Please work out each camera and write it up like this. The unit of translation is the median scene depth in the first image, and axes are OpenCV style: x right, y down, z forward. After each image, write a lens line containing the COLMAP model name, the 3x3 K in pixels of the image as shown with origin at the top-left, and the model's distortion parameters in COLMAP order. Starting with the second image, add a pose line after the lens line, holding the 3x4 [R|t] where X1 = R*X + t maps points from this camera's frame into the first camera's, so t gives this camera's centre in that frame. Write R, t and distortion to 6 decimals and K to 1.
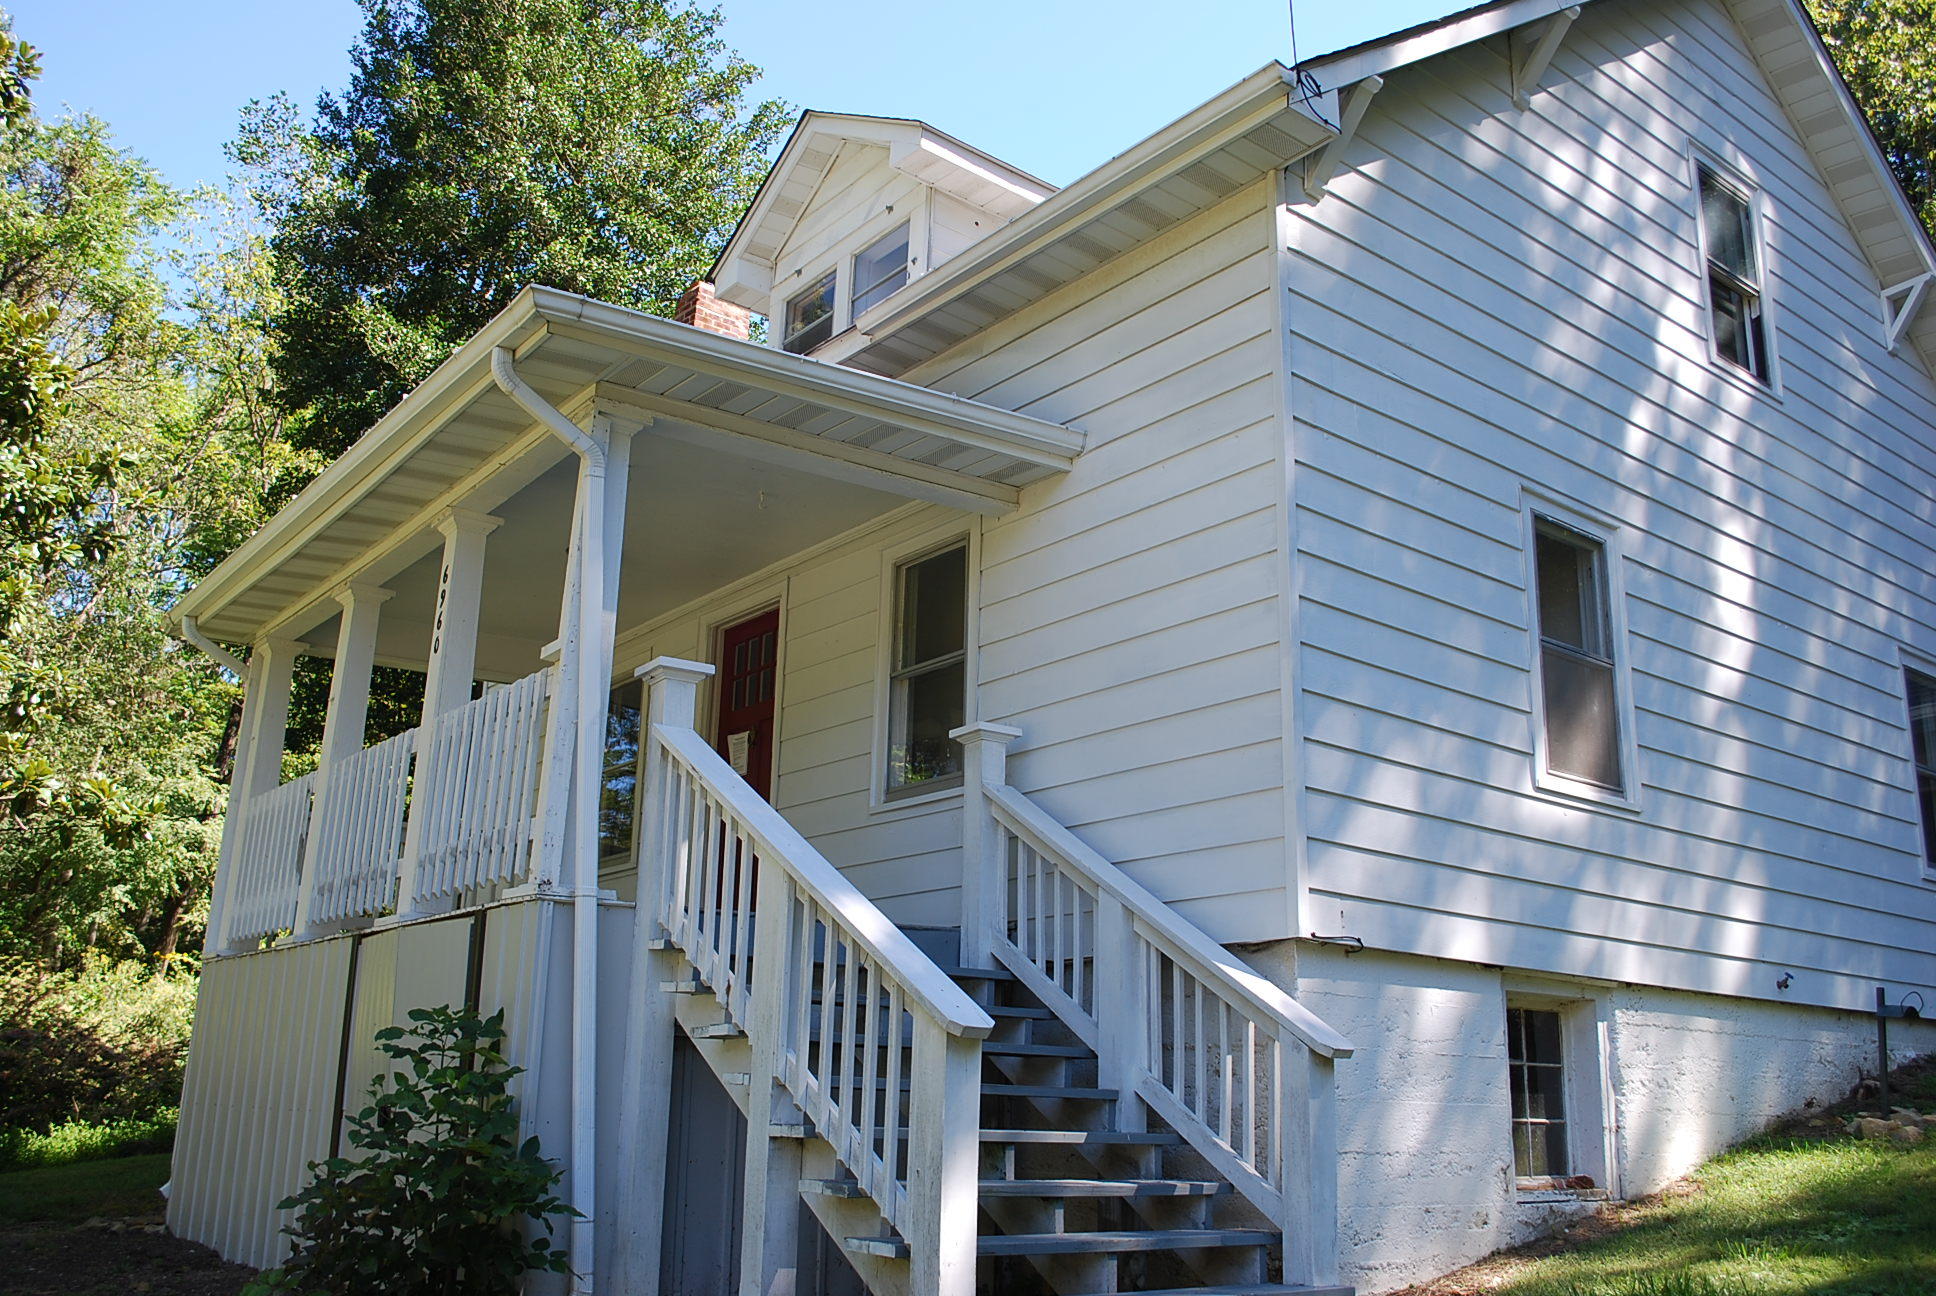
lens RADIAL K [[1694.8, 0, 968.0], [0, 1694.8, 648.0], [0, 0, 1]] dist [-0.067247, 0.001317]
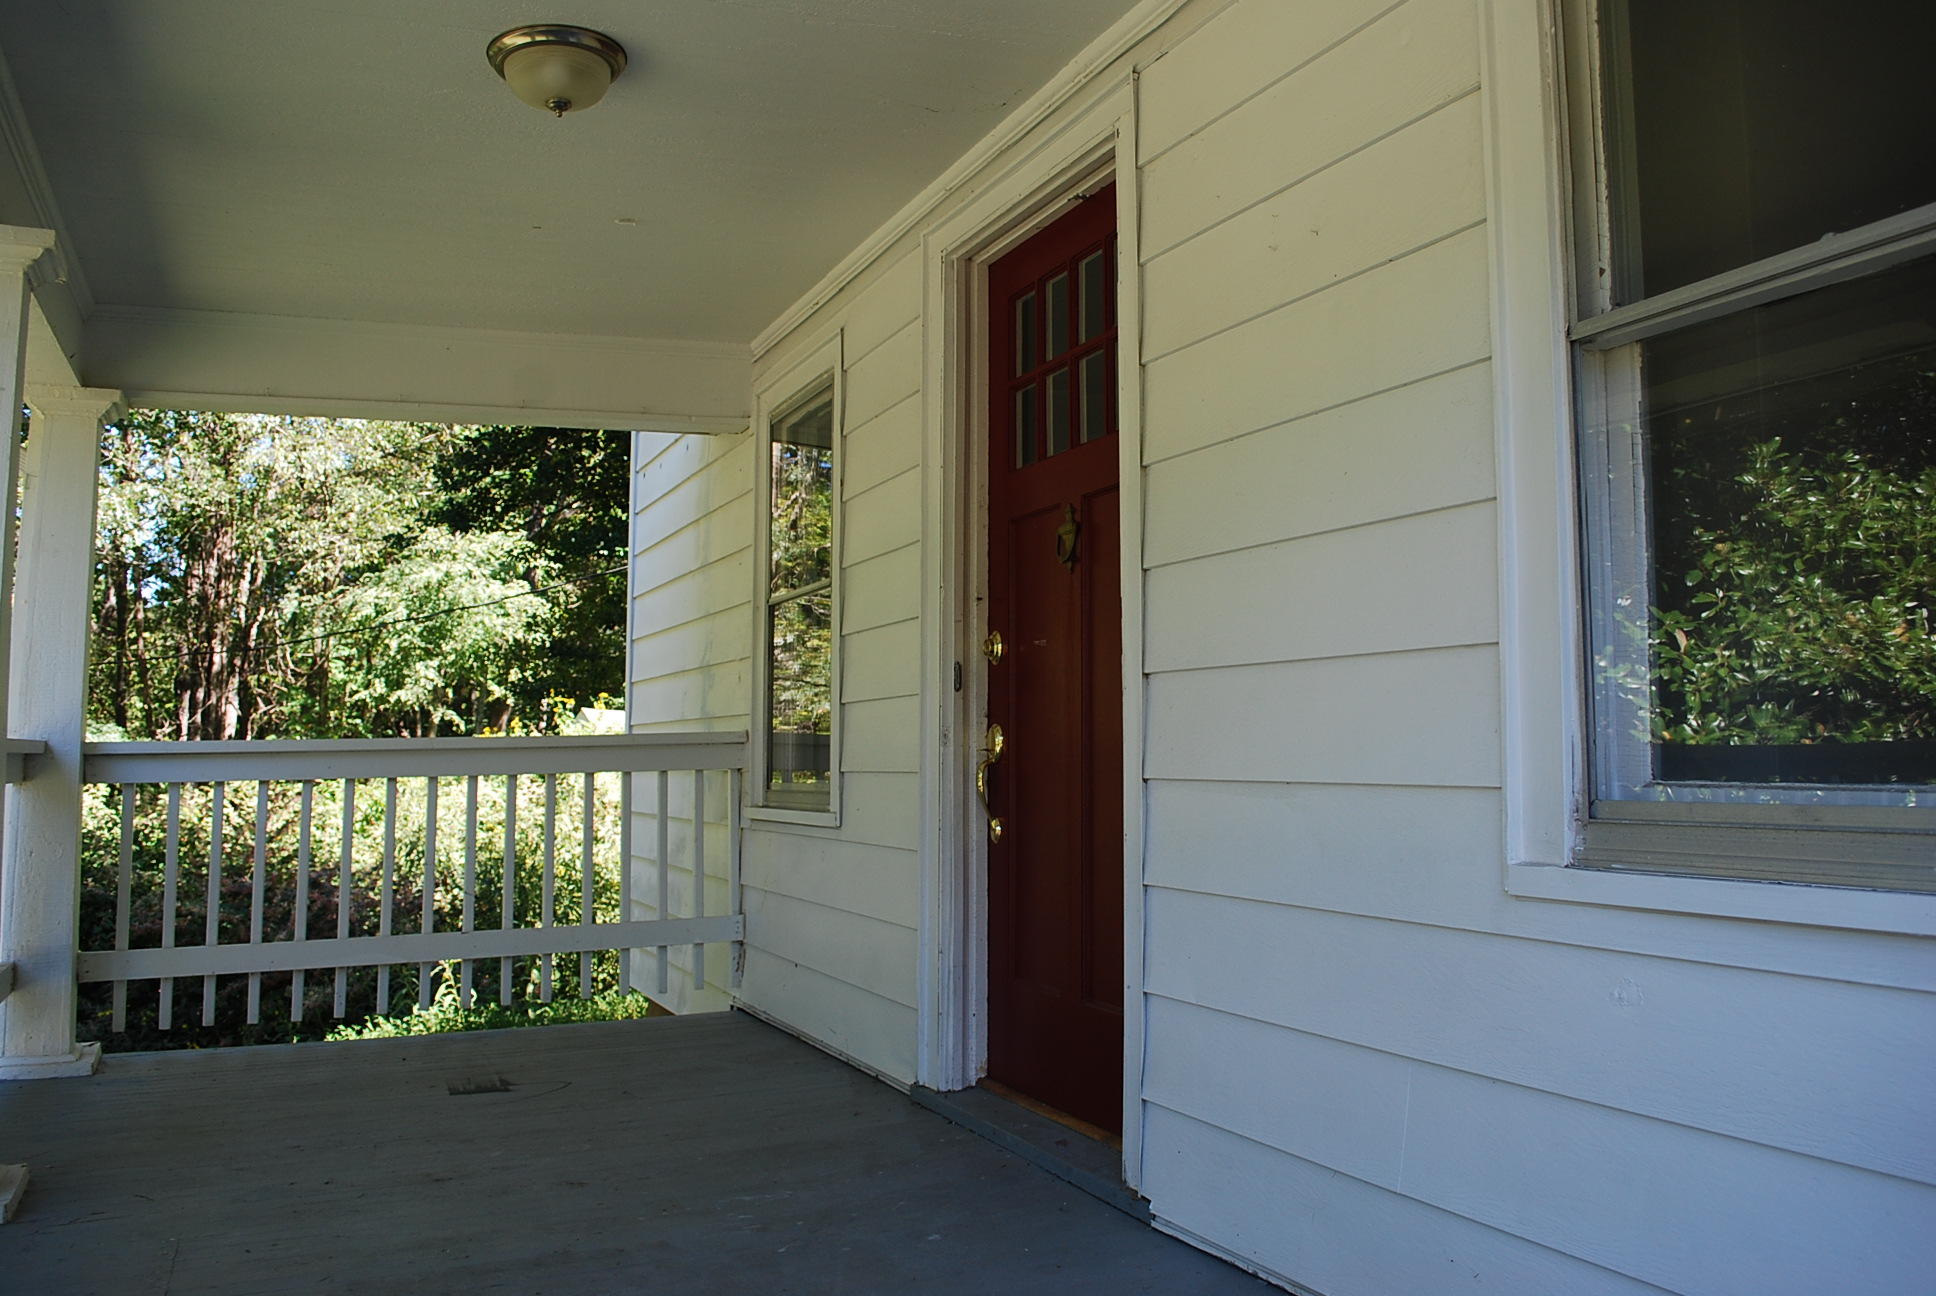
lens RADIAL K [[1515.4, 0, 968.0], [0, 1515.4, 648.0], [0, 0, 1]] dist [-0.053066, 0.000628]
pose [[0.972192, -0.040069, -0.230734, -0.073674], [0.085345, 0.978118, 0.189738, 0.010850], [0.218082, -0.204154, 0.954338, 0.681366]]
